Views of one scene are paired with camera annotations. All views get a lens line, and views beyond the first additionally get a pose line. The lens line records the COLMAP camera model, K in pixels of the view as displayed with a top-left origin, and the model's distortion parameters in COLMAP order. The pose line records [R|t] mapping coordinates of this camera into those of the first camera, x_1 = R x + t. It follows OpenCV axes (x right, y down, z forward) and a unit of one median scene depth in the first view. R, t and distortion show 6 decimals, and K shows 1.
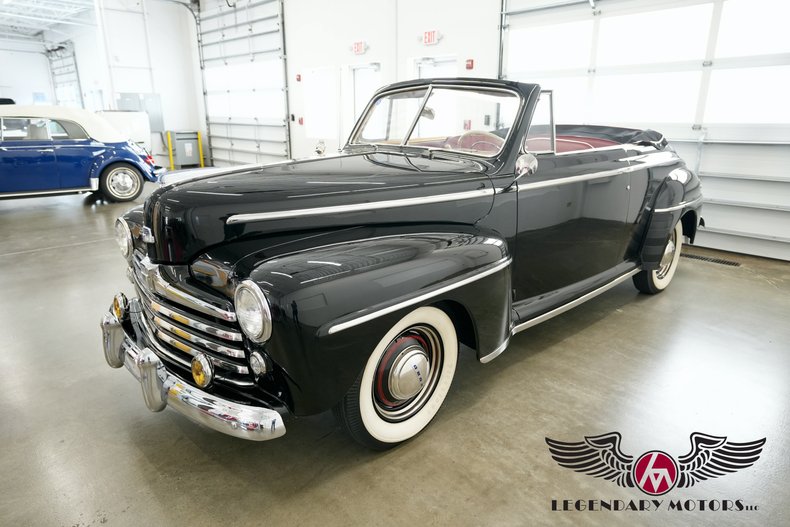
lens RADIAL K [[530.4, 0, 395.0], [0, 530.4, 263.5], [0, 0, 1]] dist [0.004314, 0.001704]
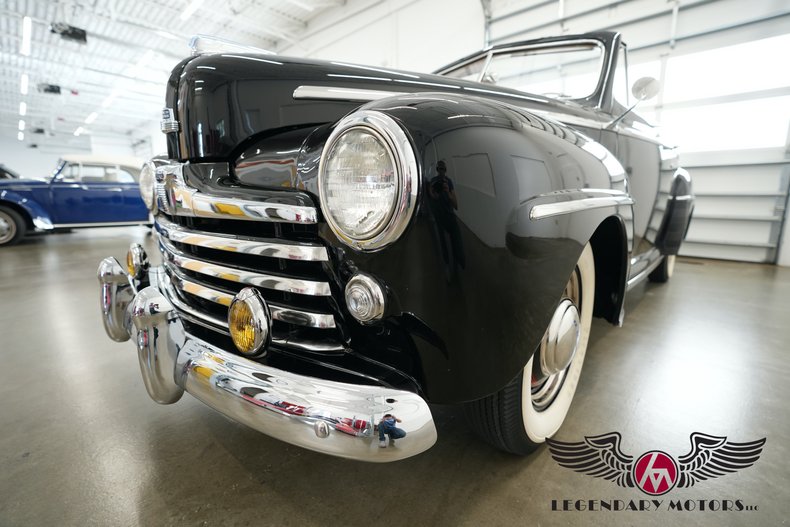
lens RADIAL K [[361.7, 0, 395.0], [0, 361.7, 263.5], [0, 0, 1]] dist [-0.000123, -0.031342]
pose [[0.998207, -0.009143, 0.059156, -0.223172], [0.015079, 0.994804, -0.100690, 0.171318], [-0.057928, 0.101401, 0.993158, 0.586225]]
